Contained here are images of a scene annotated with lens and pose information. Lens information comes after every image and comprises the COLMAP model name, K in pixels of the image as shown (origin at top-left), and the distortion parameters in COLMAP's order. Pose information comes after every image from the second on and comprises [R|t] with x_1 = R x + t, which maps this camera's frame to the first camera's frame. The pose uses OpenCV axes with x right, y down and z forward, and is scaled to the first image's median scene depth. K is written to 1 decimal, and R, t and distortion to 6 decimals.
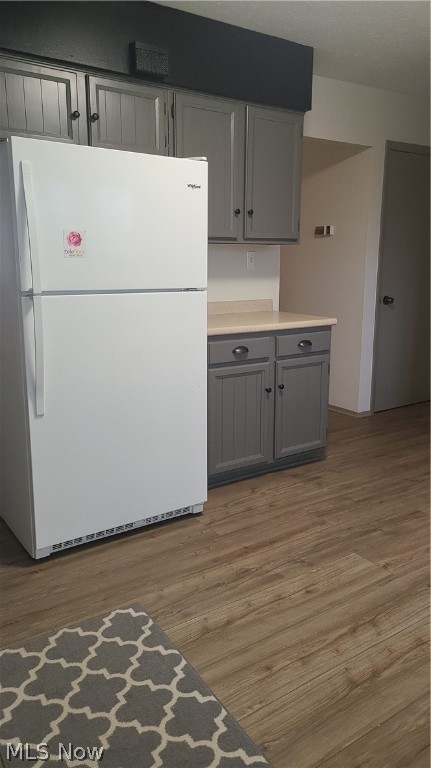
lens RADIAL K [[570.9, 0, 225.1], [0, 570.9, 383.1], [0, 0, 1]] dist [0.050034, -0.032031]
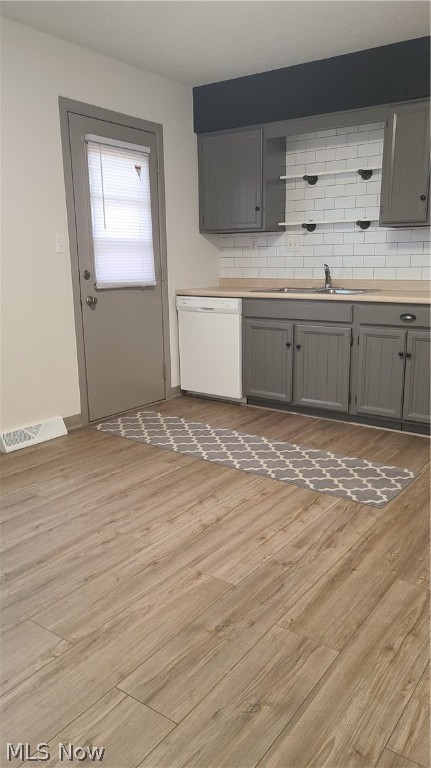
lens RADIAL K [[570.9, 0, 225.1], [0, 570.9, 383.1], [0, 0, 1]] dist [0.050034, -0.032031]
pose [[-0.938787, 0.078573, -0.335419, 0.533689], [-0.070010, 0.909811, 0.409075, -0.340866], [0.337310, 0.407517, -0.848618, 1.700975]]
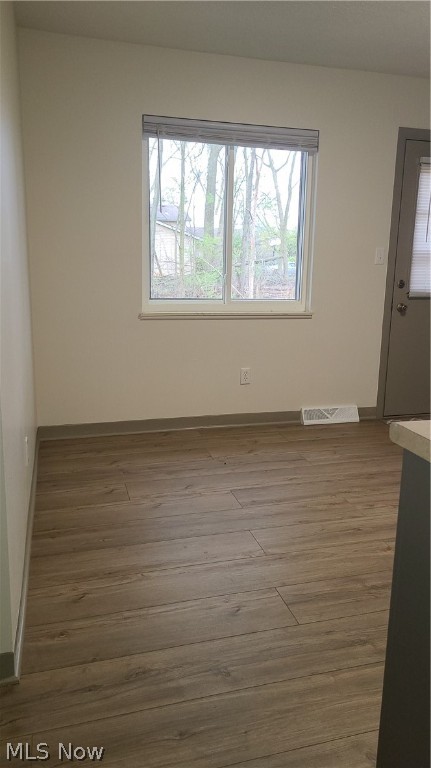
lens RADIAL K [[570.9, 0, 225.1], [0, 570.9, 383.1], [0, 0, 1]] dist [0.050034, -0.032031]
pose [[-0.948544, -0.089604, 0.303703, 0.275154], [0.044841, 0.911450, 0.408960, -0.406536], [-0.313455, 0.401535, -0.860532, 1.914772]]
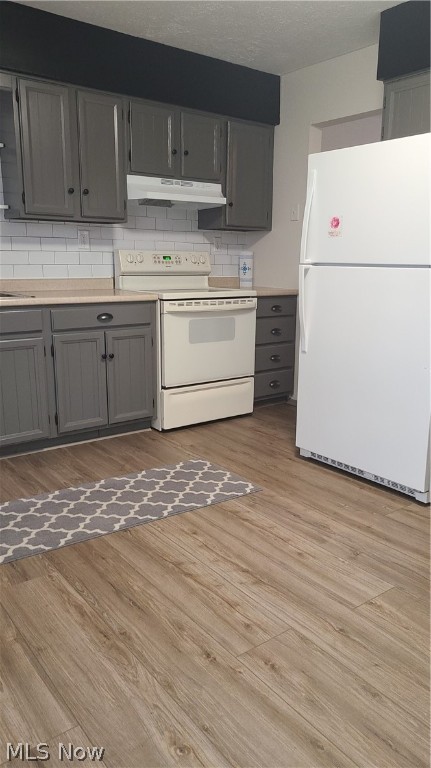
lens RADIAL K [[570.9, 0, 225.1], [0, 570.9, 383.1], [0, 0, 1]] dist [0.050034, -0.032031]
pose [[0.053912, 0.211603, -0.975868, 1.021965], [-0.224029, 0.954939, 0.194688, -0.095228], [0.973090, 0.208126, 0.098887, 0.665546]]
